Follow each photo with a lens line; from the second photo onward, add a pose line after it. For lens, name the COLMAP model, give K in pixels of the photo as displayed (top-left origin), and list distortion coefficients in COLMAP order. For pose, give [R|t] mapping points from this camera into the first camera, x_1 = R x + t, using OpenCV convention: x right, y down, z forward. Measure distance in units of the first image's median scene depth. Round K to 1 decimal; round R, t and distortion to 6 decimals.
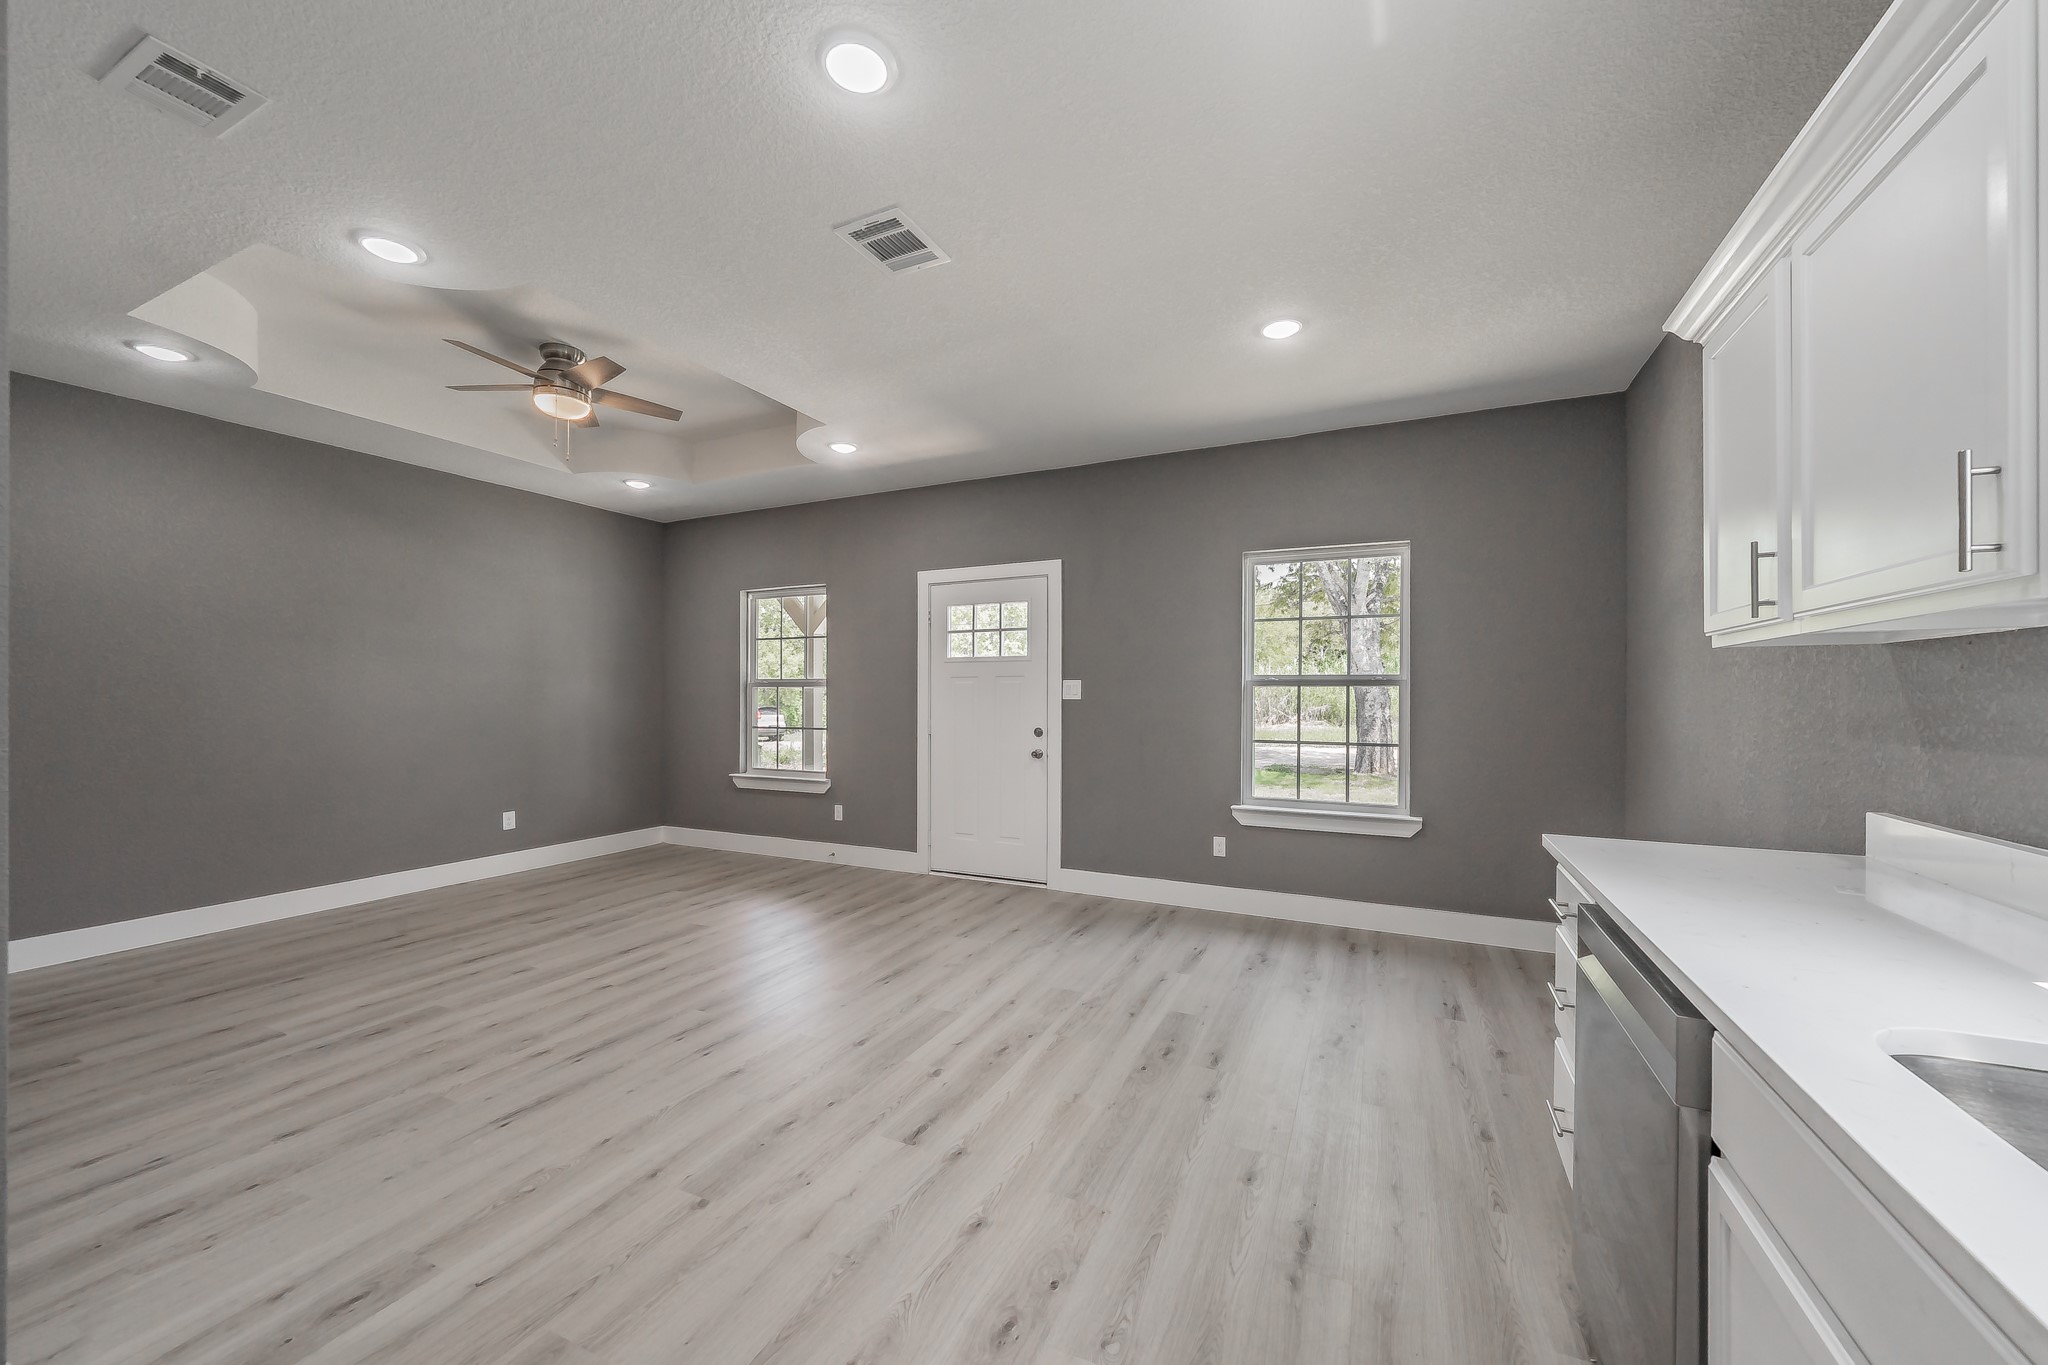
lens RADIAL K [[742.6, 0, 1049.6], [0, 742.6, 691.9], [0, 0, 1]] dist [0.000157, -0.000228]
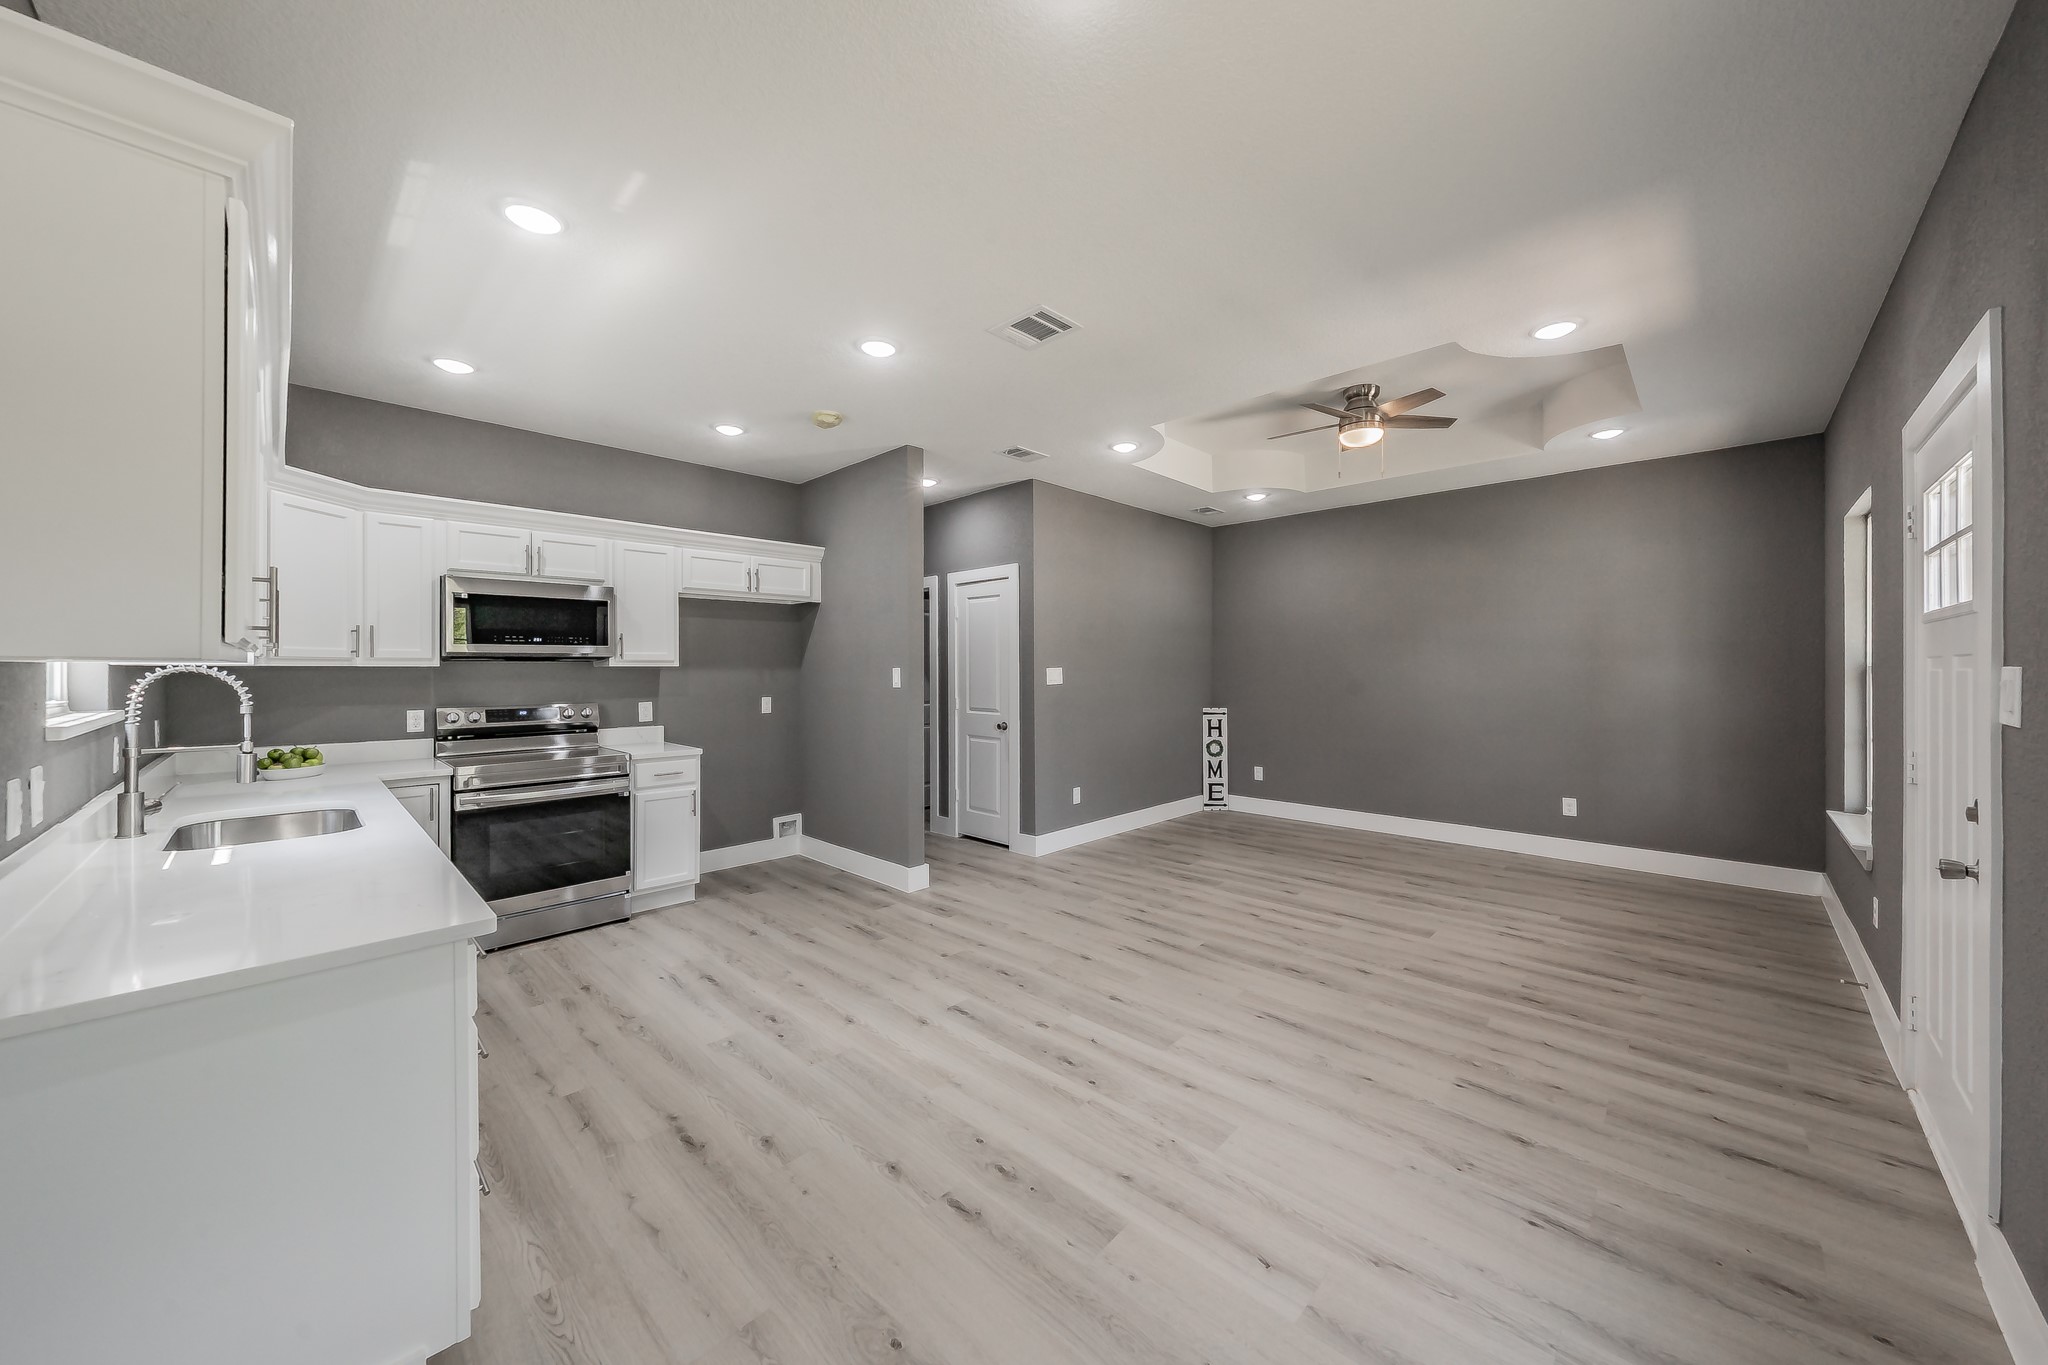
lens RADIAL K [[729.5, 0, 1035.3], [0, 729.5, 670.2], [0, 0, 1]] dist [0.000232, 0.000173]
pose [[-0.325070, 0.003286, -0.945684, 0.651930], [0.007642, 0.999970, 0.000848, -0.024848], [0.945659, -0.006951, -0.325086, 0.971618]]
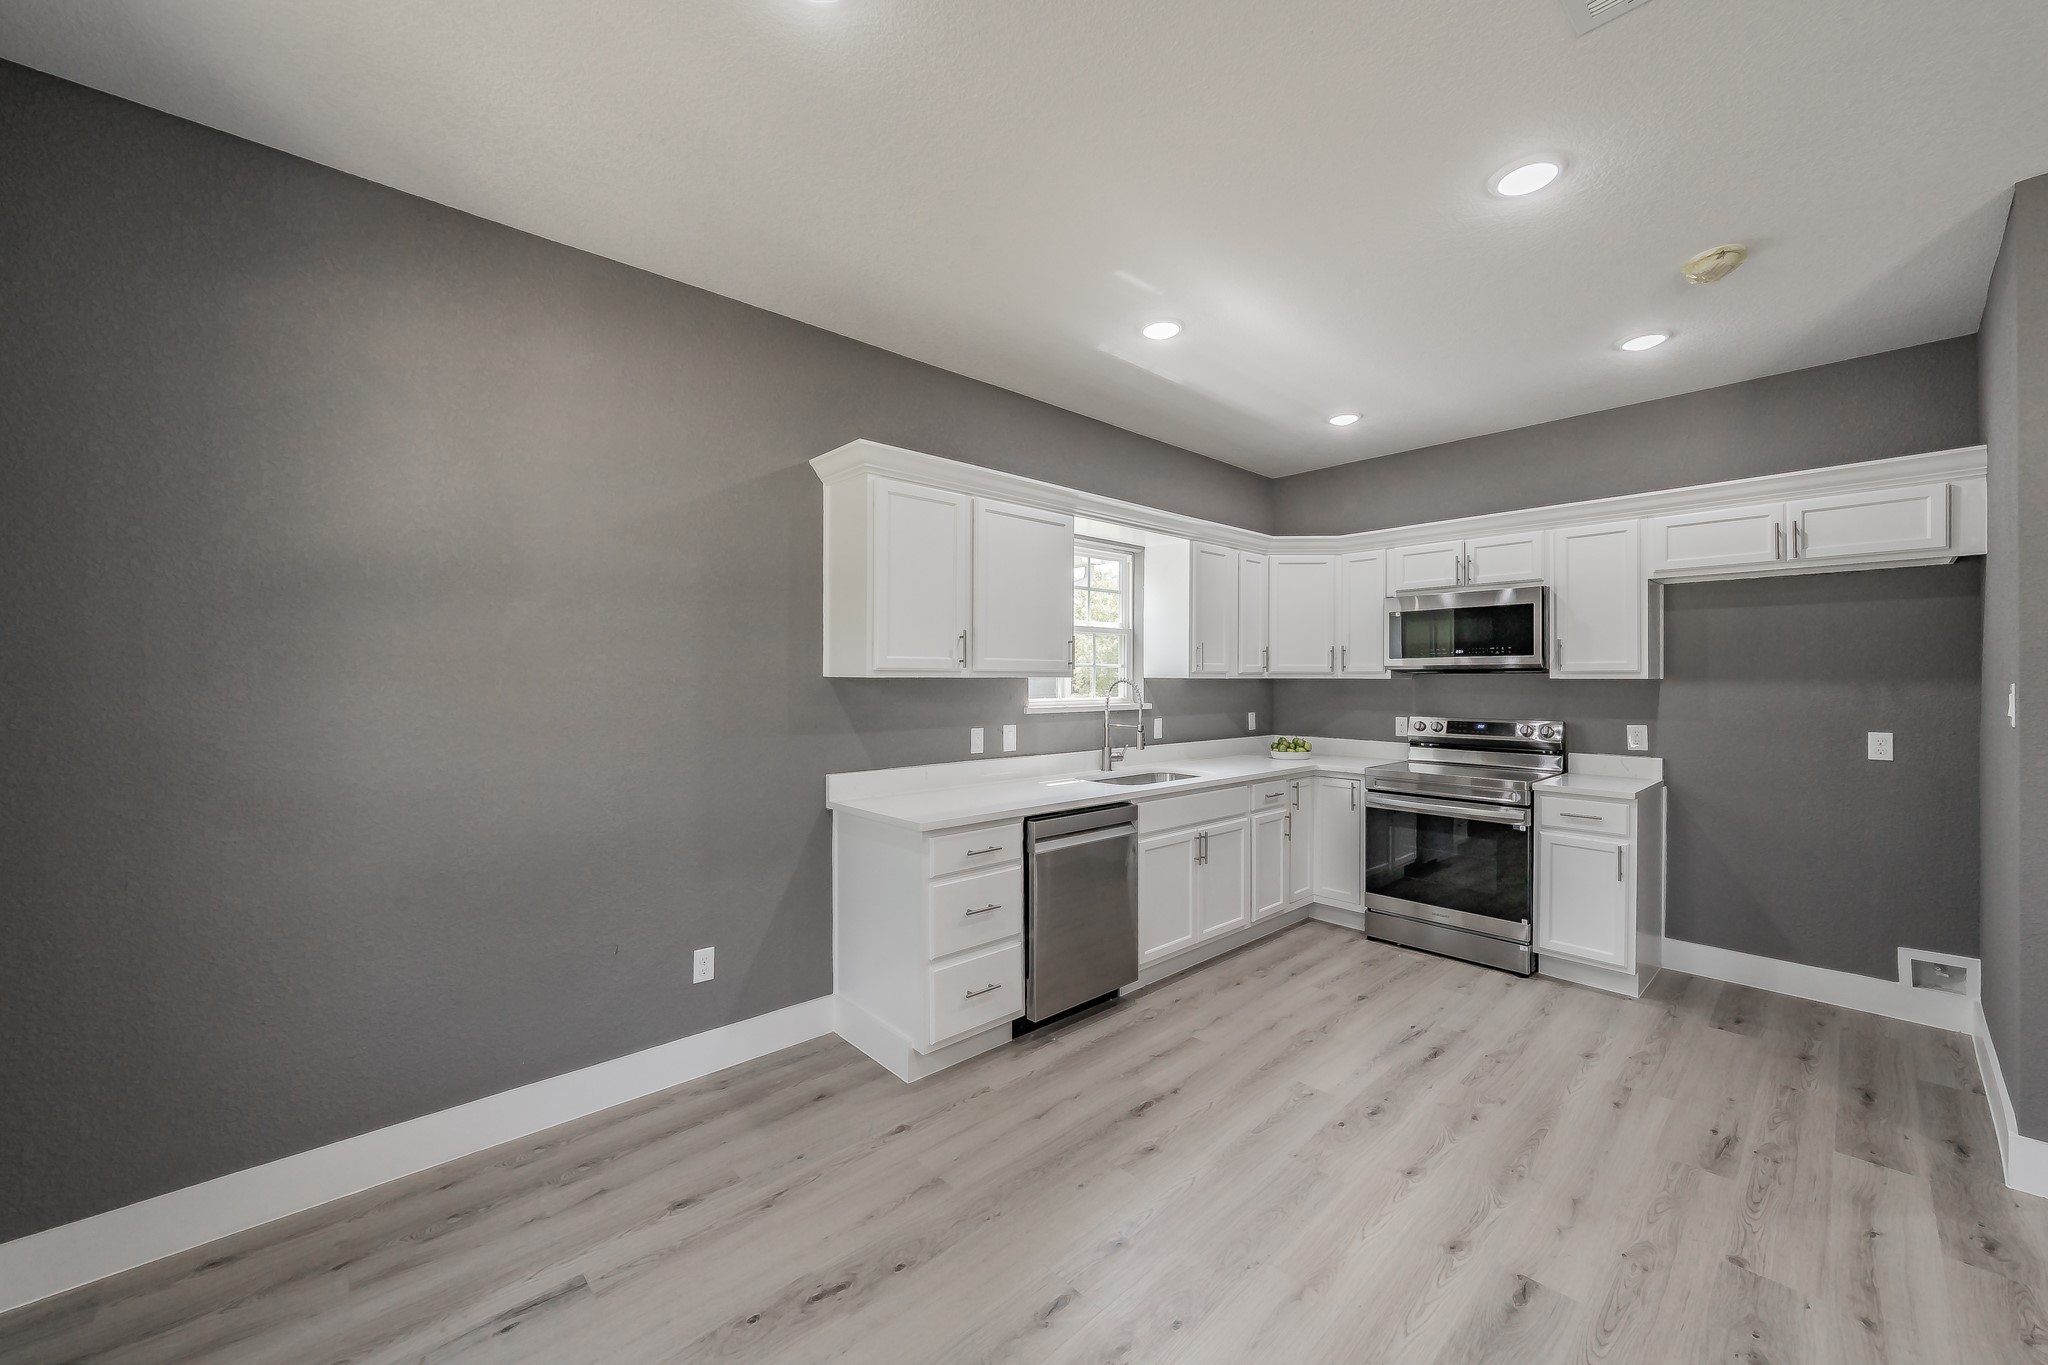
lens RADIAL K [[776.4, 0, 1026.9], [0, 776.4, 675.2], [0, 0, 1]] dist [0.001571, -0.000022]
pose [[-0.920239, 0.000007, 0.391358, -0.010380], [-0.003968, 0.999948, -0.009347, -0.027513], [-0.391338, -0.010154, -0.920191, 1.209120]]
